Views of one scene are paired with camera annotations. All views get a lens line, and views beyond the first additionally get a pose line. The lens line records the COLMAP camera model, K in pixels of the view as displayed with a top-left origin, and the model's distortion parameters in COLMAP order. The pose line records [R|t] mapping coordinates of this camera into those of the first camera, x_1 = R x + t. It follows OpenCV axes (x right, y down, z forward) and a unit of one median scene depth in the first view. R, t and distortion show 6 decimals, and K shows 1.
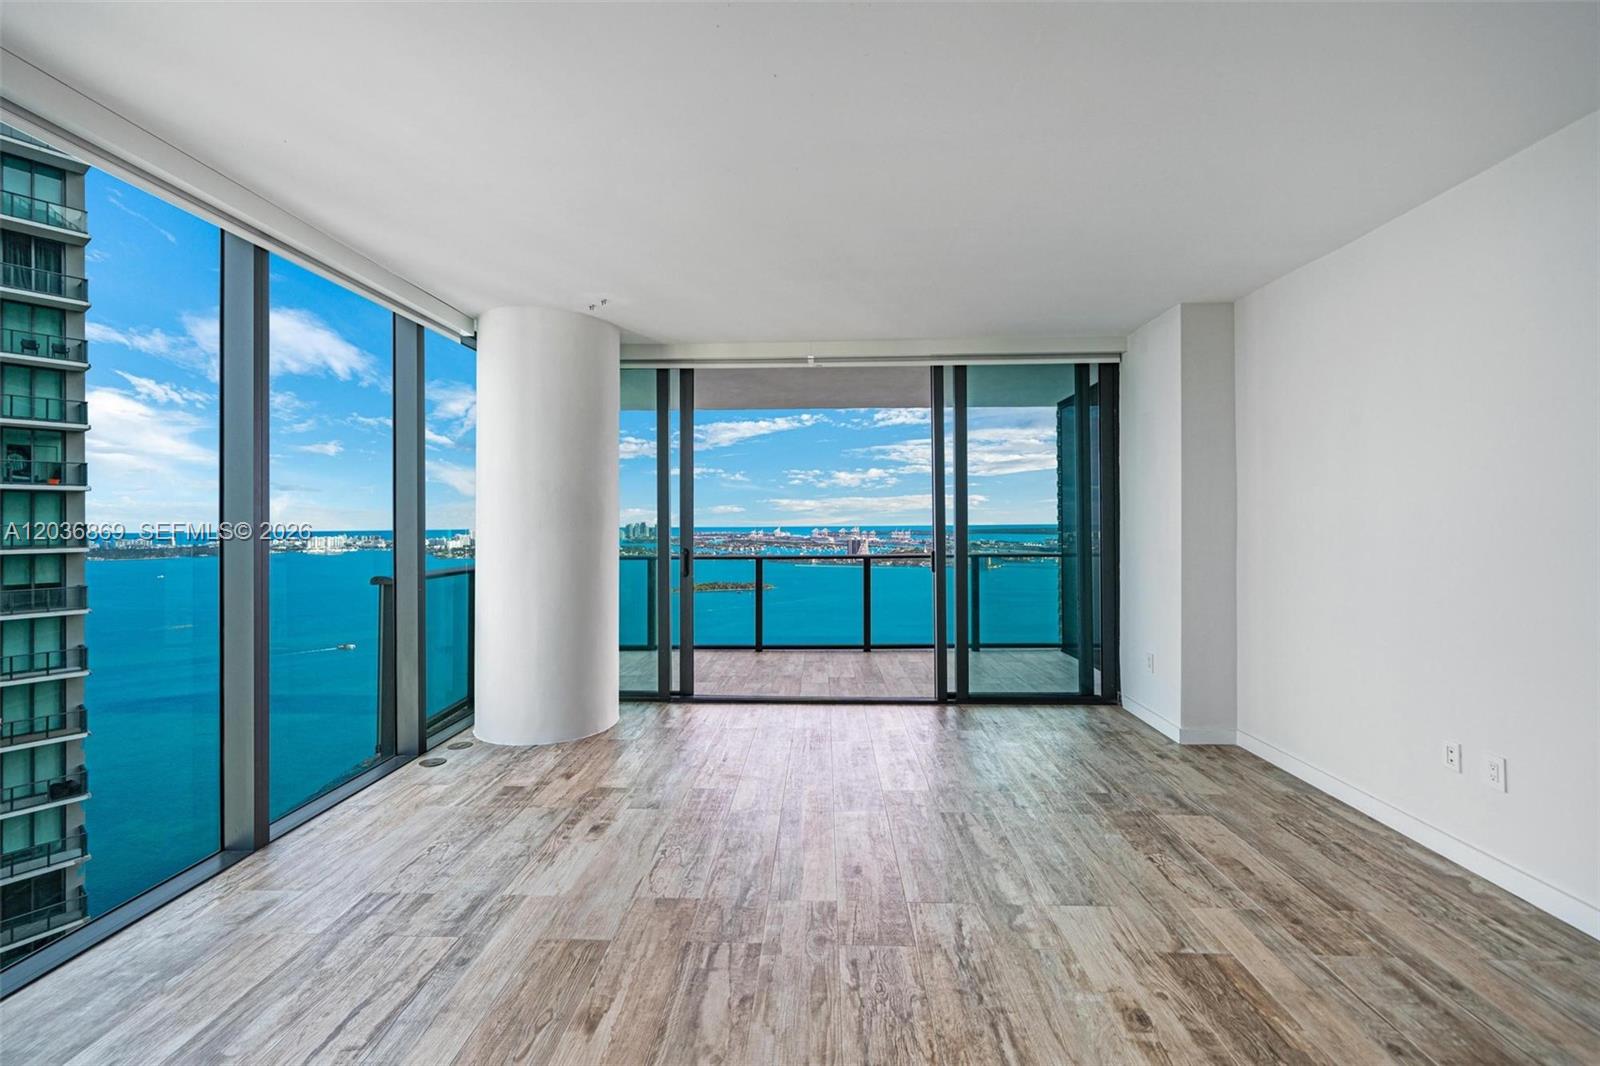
lens RADIAL K [[666.2, 0, 799.9], [0, 666.2, 517.6], [0, 0, 1]] dist [0.000047, 0.000320]
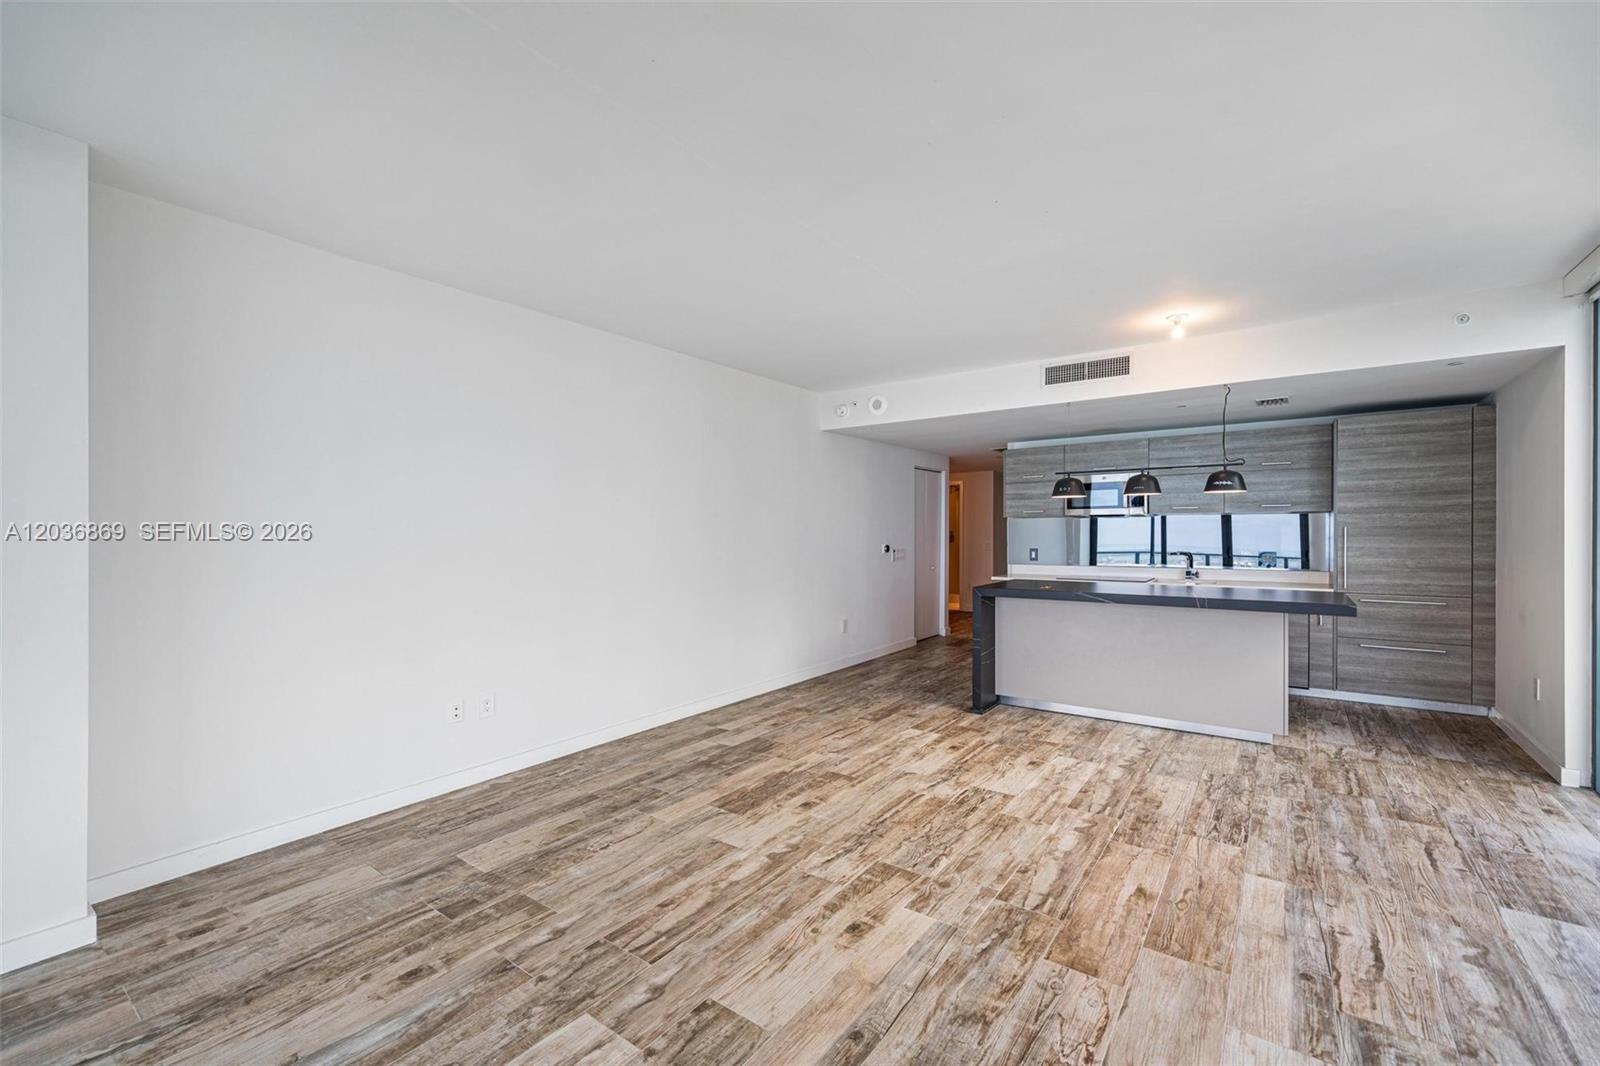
lens RADIAL K [[674.4, 0, 795.8], [0, 674.4, 533.3], [0, 0, 1]] dist [-0.000633, 0.000697]
pose [[-0.826908, 0.009618, 0.562255, -0.239157], [0.006509, 0.999950, -0.007533, 0.009962], [-0.562300, -0.002570, -0.826929, 1.191796]]
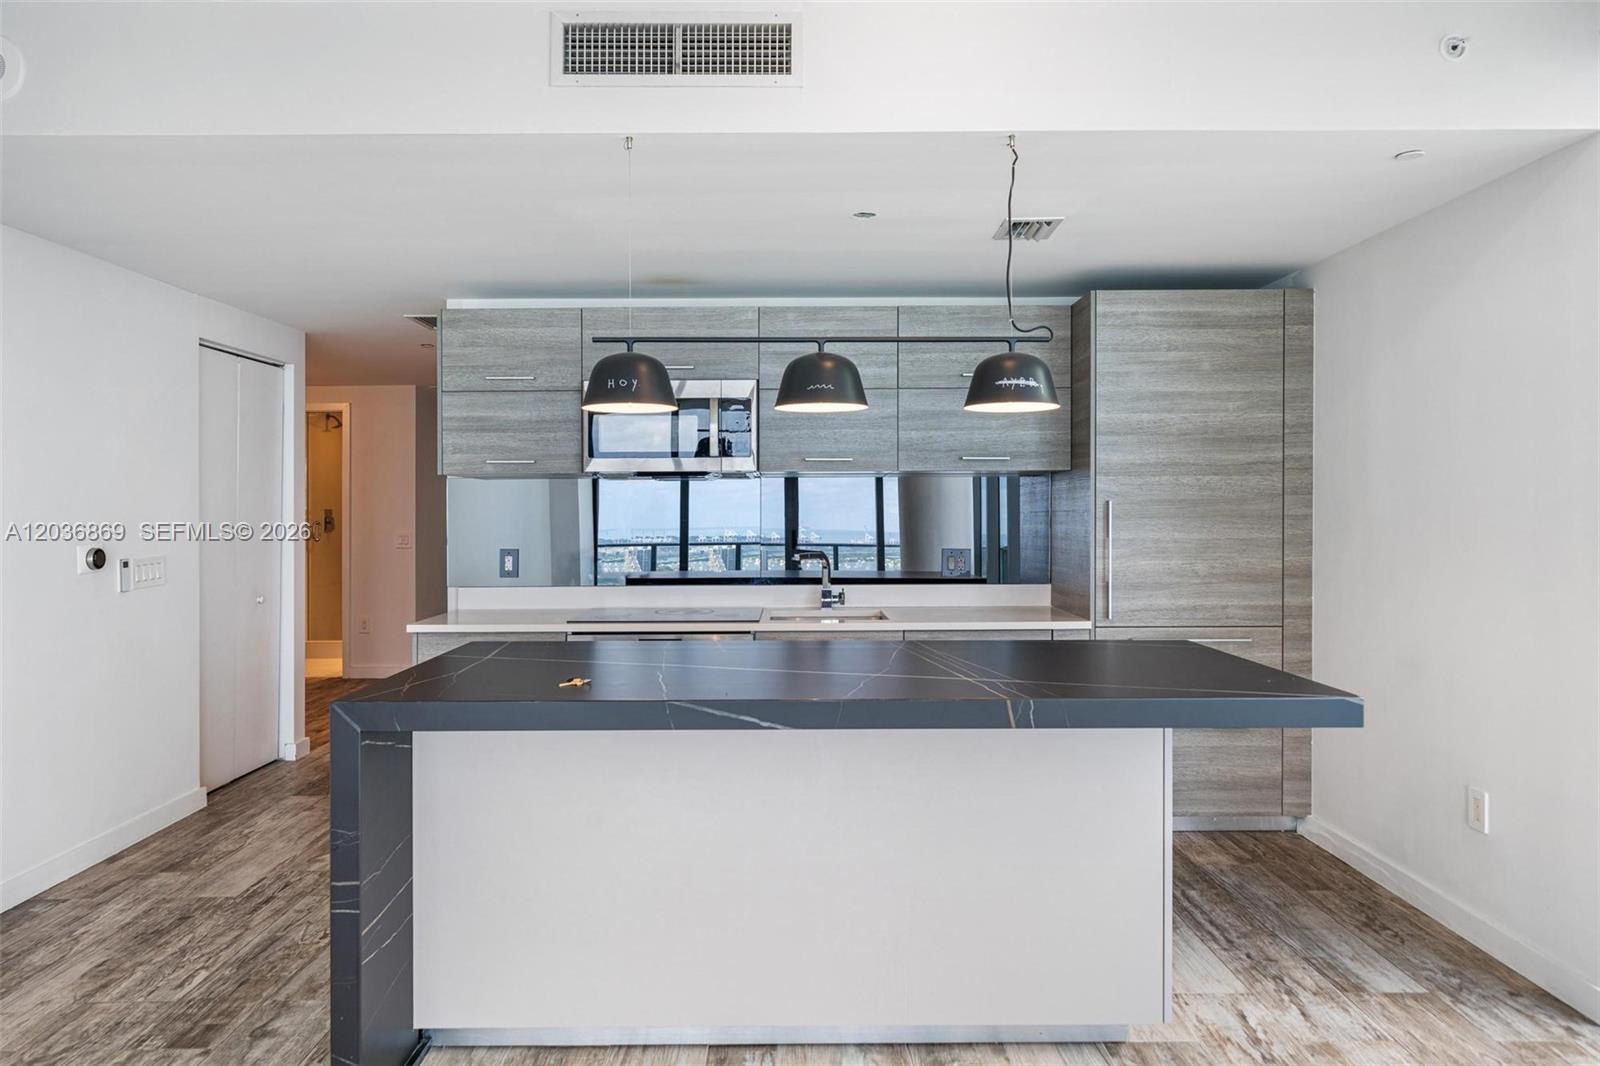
lens RADIAL K [[1017.6, 0, 797.0], [0, 1017.6, 522.9], [0, 0, 1]] dist [0.001518, 0.000249]
pose [[-0.999019, 0.011260, -0.042837, -0.022886], [0.010986, 0.999918, 0.006625, 0.006784], [0.042908, 0.006148, -0.999060, 0.501881]]
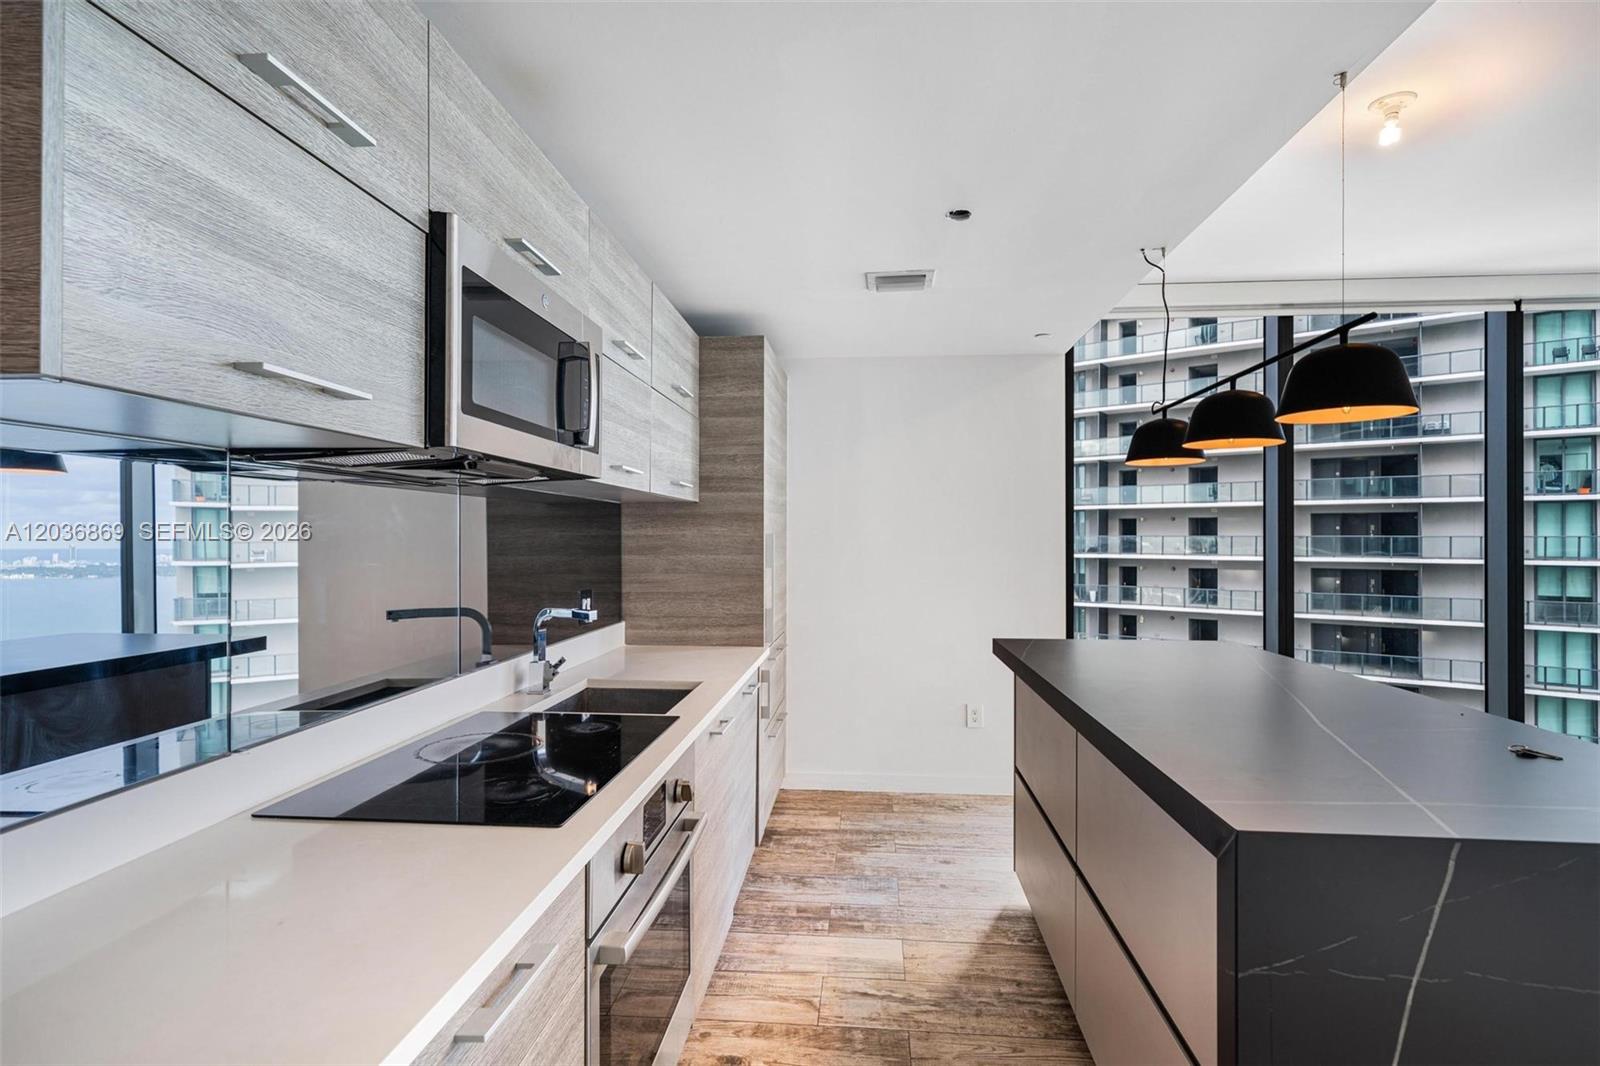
lens RADIAL K [[790.7, 0, 809.9], [0, 790.7, 534.3], [0, 0, 1]] dist [0.011948, -0.000409]
pose [[-0.039911, 0.002181, -0.999201, 0.492156], [0.005909, 0.999981, 0.001947, -0.006258], [0.999186, -0.005827, -0.039923, -0.447821]]
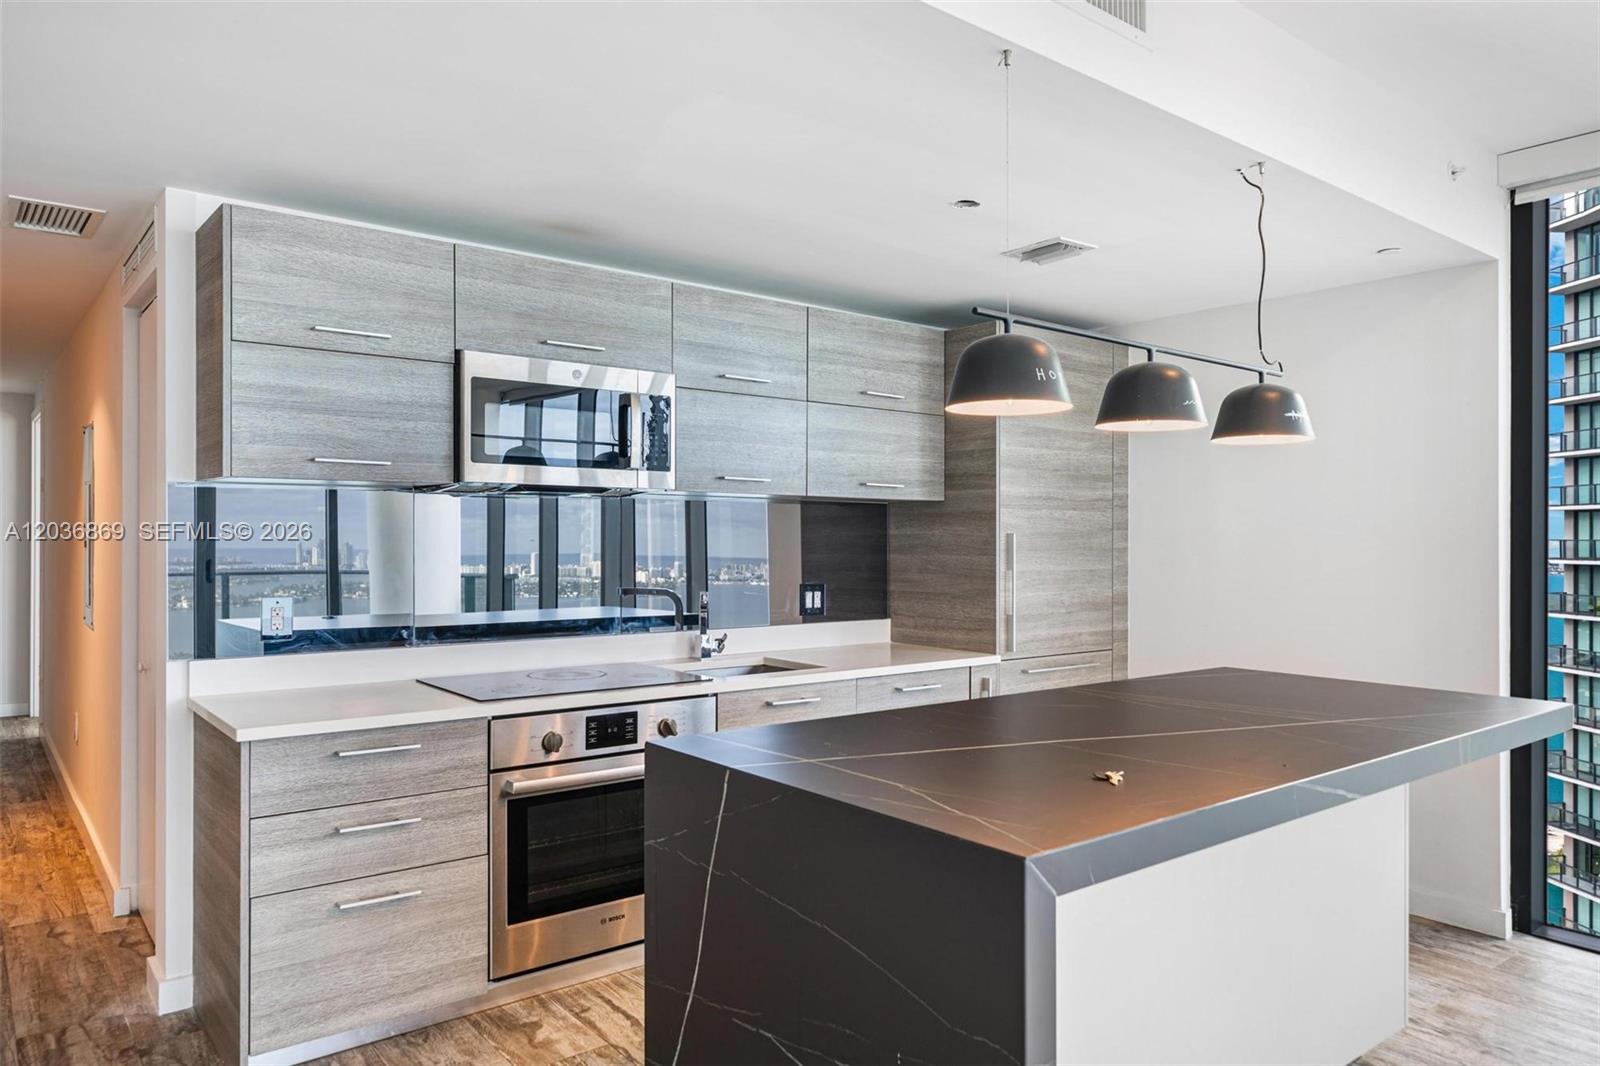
lens RADIAL K [[1067.8, 0, 793.9], [0, 1067.8, 542.7], [0, 0, 1]] dist [0.002064, 0.000580]
pose [[-0.757300, 0.004676, -0.653050, 0.496312], [0.002547, 0.999988, 0.004206, -0.001020], [0.653062, 0.001522, -0.757303, 0.154237]]
